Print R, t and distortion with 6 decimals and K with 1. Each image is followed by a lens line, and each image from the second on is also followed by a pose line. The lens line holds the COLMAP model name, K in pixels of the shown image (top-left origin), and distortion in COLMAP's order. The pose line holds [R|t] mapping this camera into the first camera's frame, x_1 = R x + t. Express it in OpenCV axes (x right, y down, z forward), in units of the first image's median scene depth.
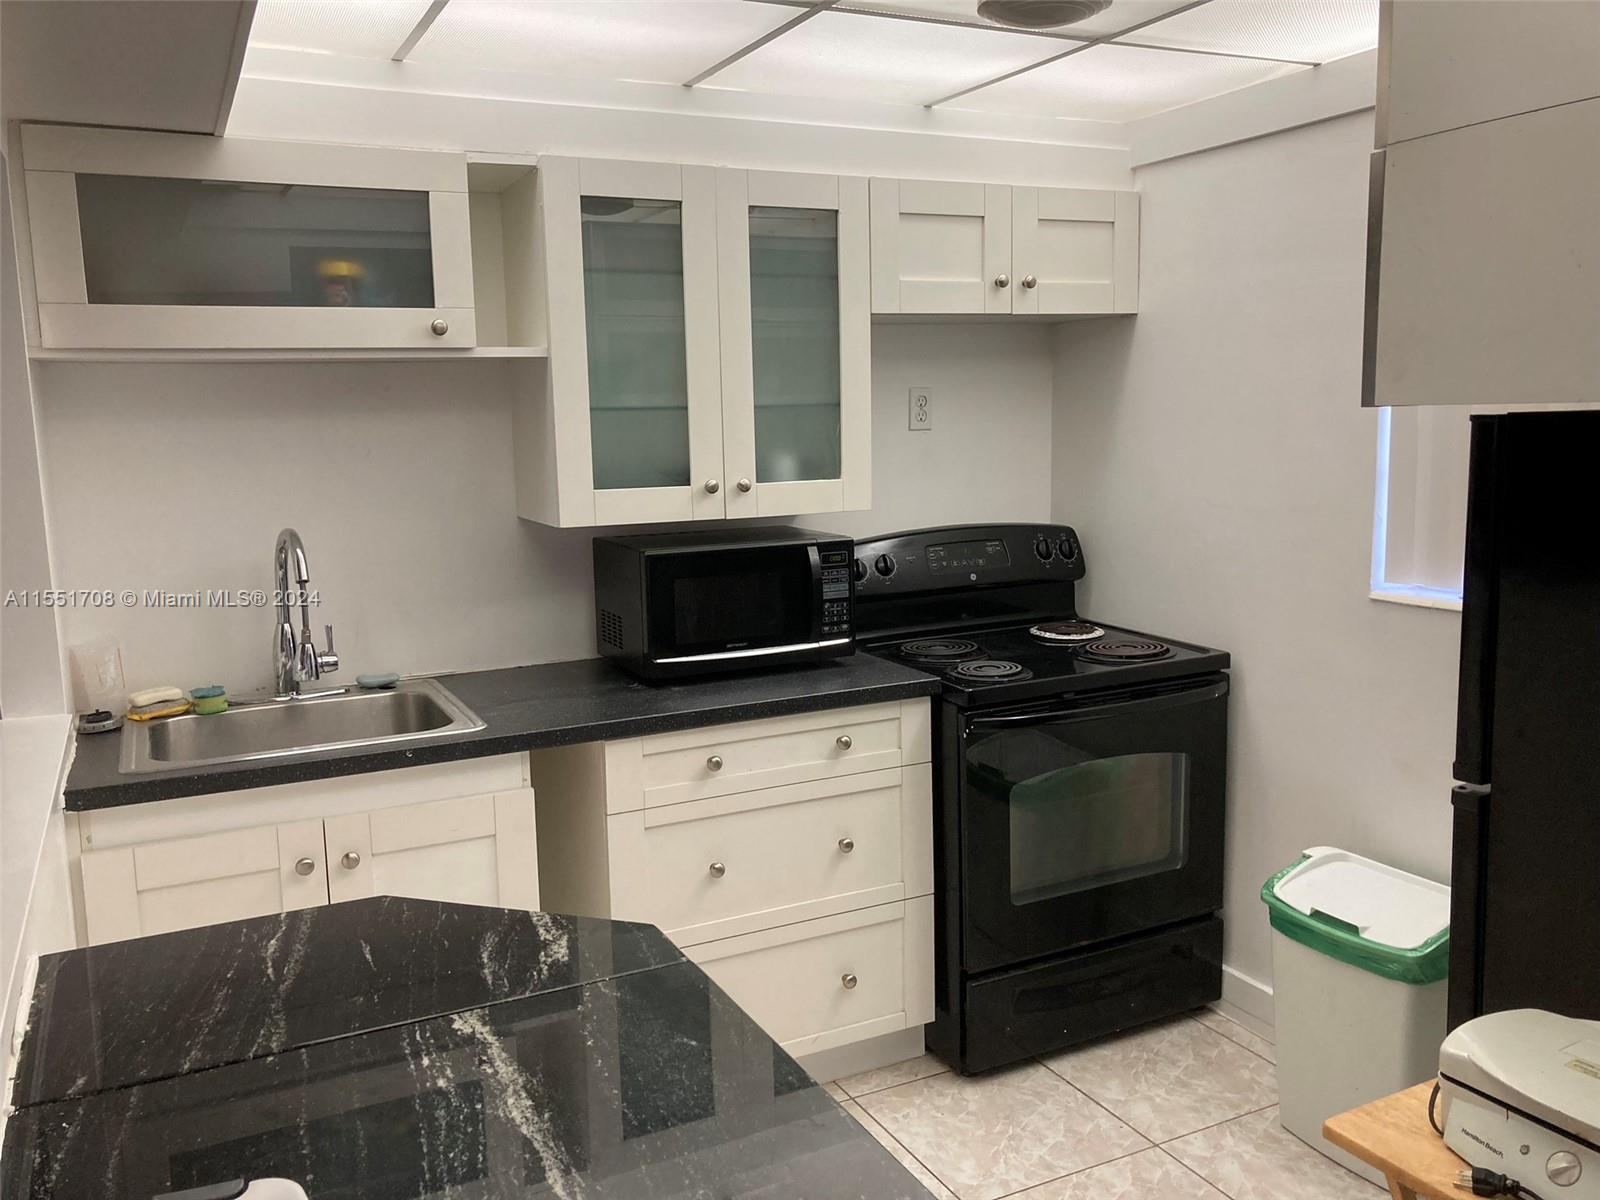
lens RADIAL K [[1319.0, 0, 804.2], [0, 1319.0, 597.4], [0, 0, 1]] dist [0.054825, -0.080598]
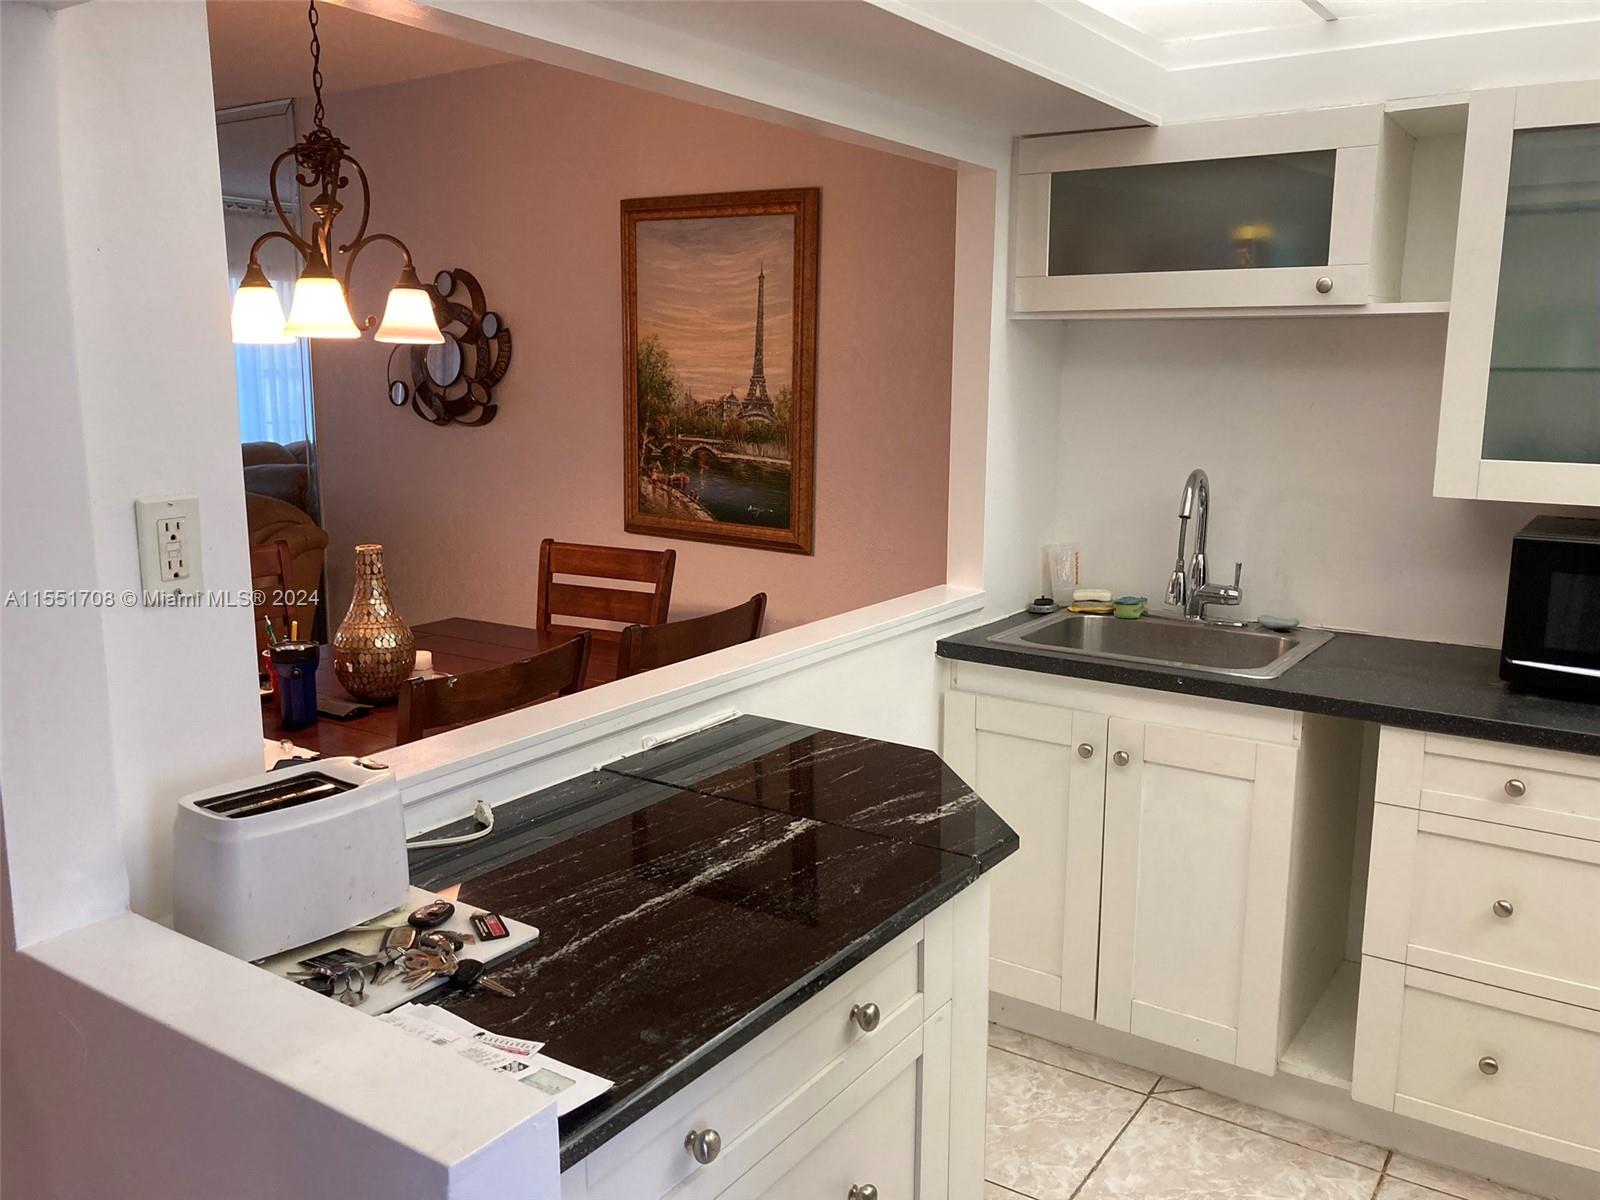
lens RADIAL K [[1319.0, 0, 795.3], [0, 1319.0, 601.8], [0, 0, 1]] dist [0.054825, -0.080598]
pose [[0.481919, 0.180935, -0.857331, 0.421332], [-0.142004, 0.981640, 0.127347, -0.036194], [0.864632, 0.060373, 0.498764, 0.152442]]
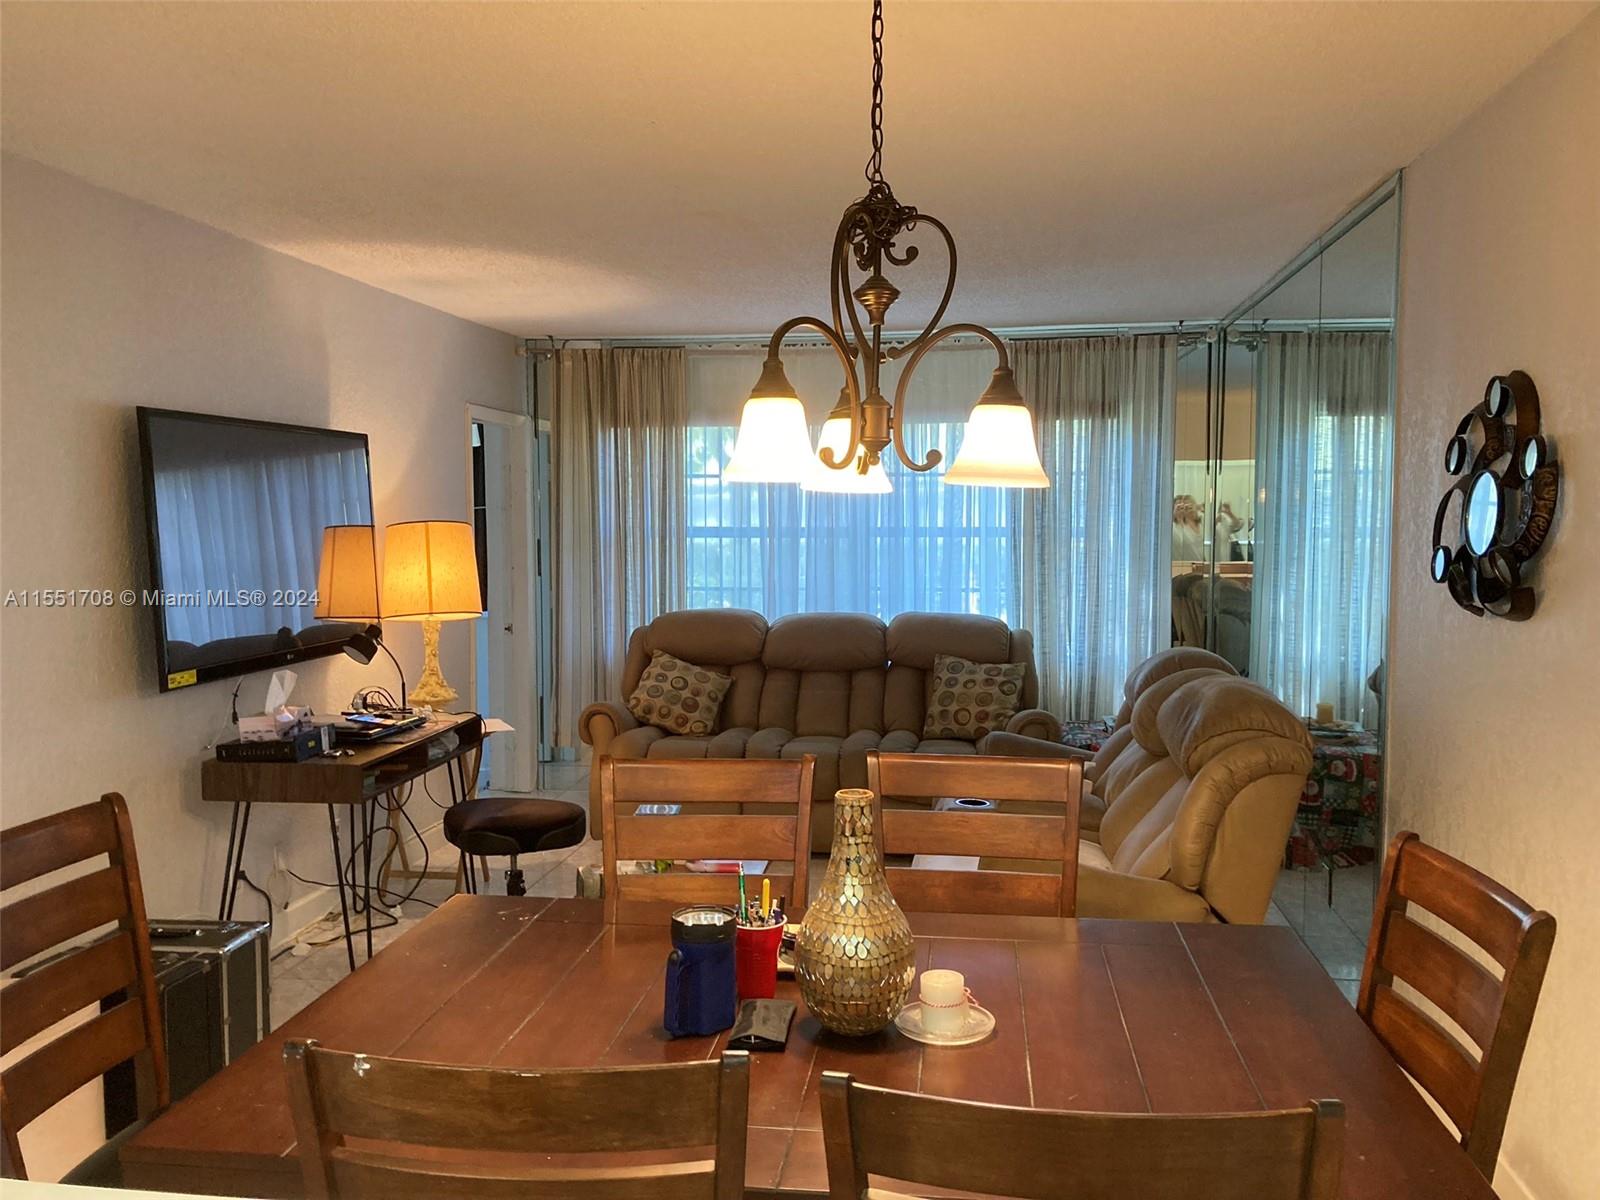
lens RADIAL K [[1319.0, 0, 809.1], [0, 1319.0, 598.8], [0, 0, 1]] dist [0.054825, -0.080598]
pose [[-0.567809, 0.073428, -0.819879, -0.105342], [-0.110306, 0.980243, 0.164182, -0.110584], [0.815736, 0.183661, -0.548492, 0.748176]]
